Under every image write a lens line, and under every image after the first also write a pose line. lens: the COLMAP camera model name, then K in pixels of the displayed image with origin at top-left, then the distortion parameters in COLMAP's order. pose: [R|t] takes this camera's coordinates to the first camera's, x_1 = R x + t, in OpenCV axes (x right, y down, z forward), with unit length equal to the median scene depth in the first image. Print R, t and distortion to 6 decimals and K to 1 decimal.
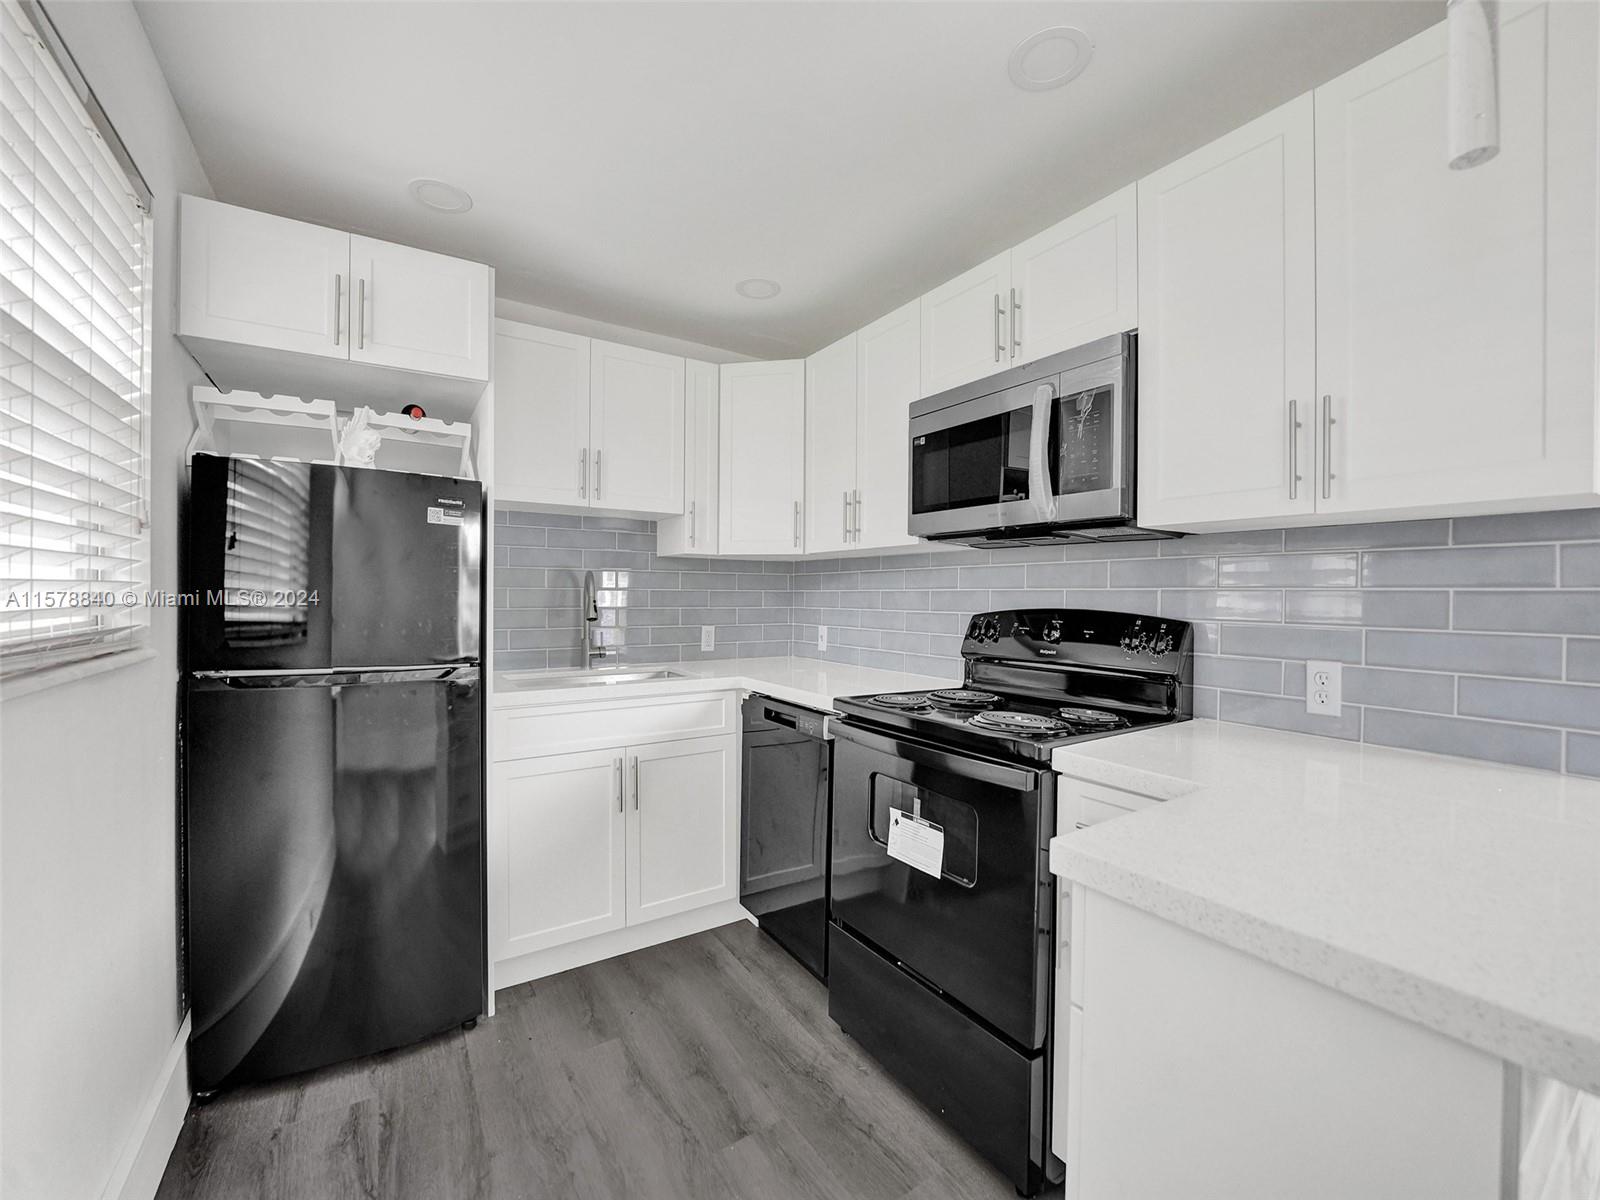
lens RADIAL K [[641.5, 0, 796.5], [0, 641.5, 598.7], [0, 0, 1]] dist [-0.021774, 0.001995]
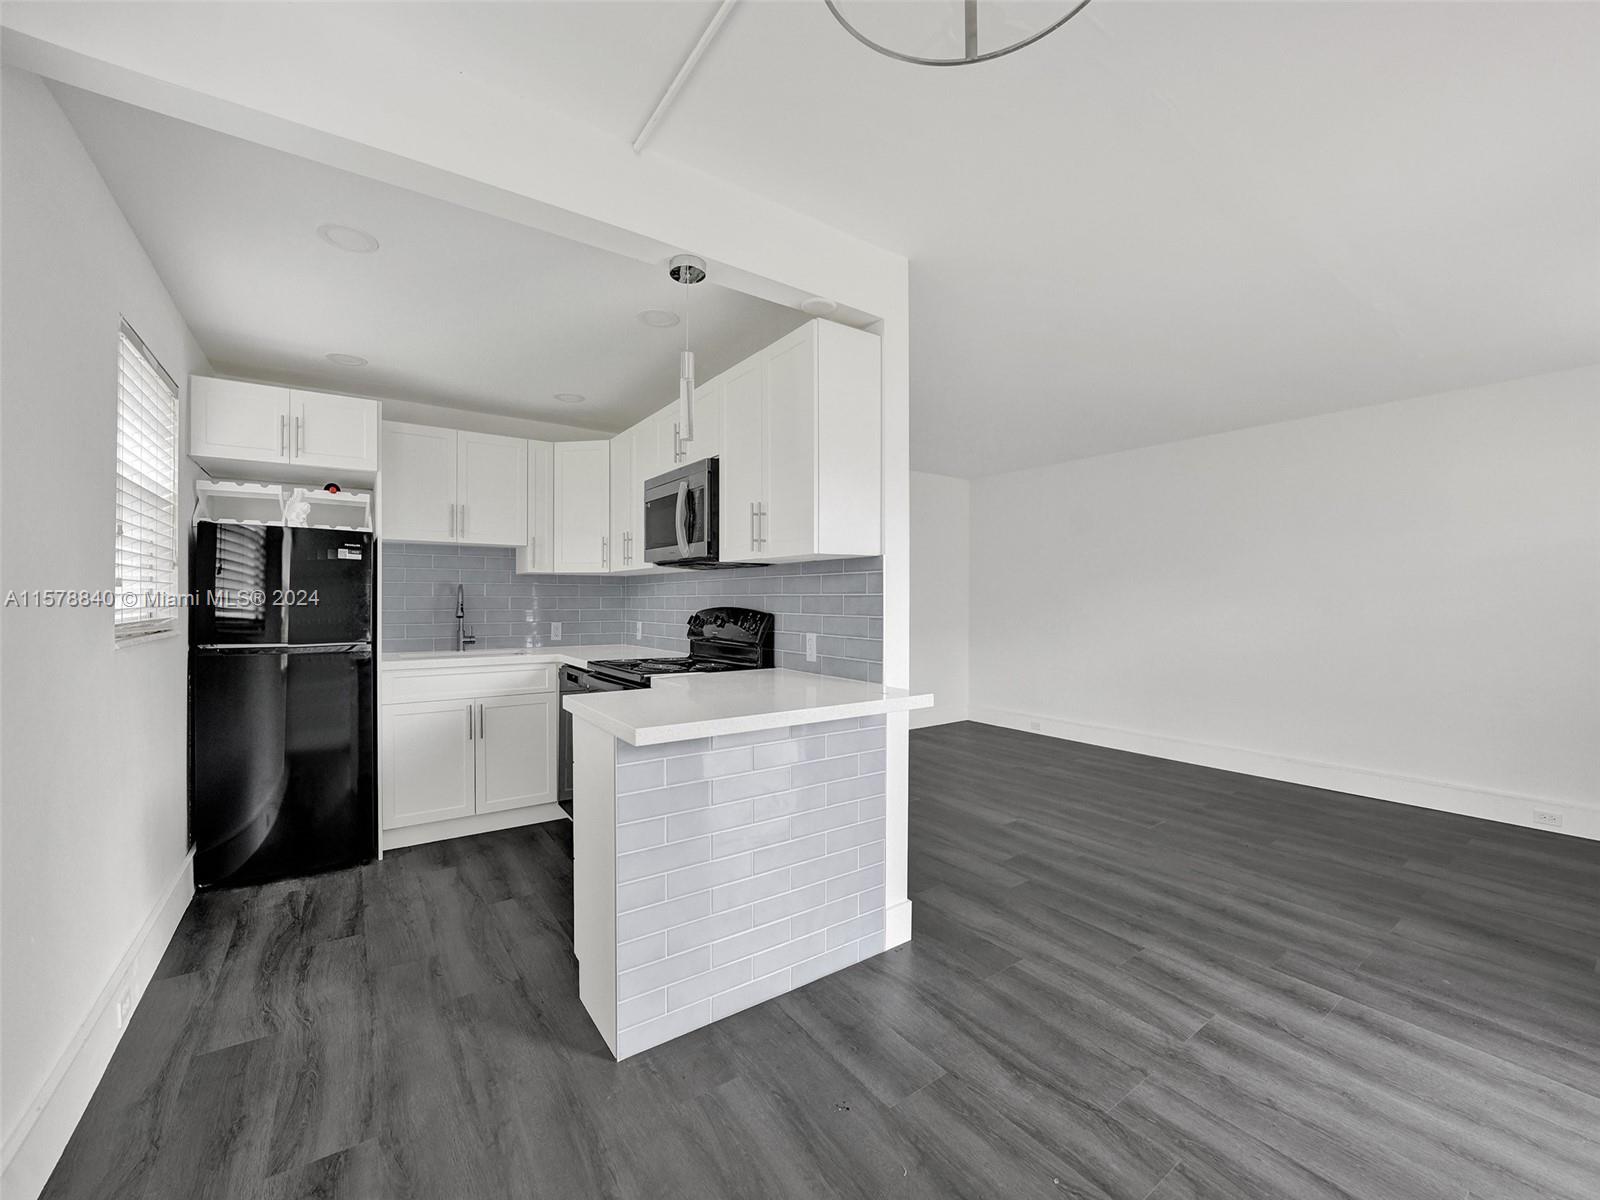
lens RADIAL K [[641.5, 0, 794.7], [0, 641.5, 599.6], [0, 0, 1]] dist [-0.021774, 0.001995]
pose [[0.999270, -0.006281, 0.037688, 0.562055], [0.006554, 0.999953, -0.007126, 0.010157], [-0.037641, 0.007368, 0.999264, -0.720409]]
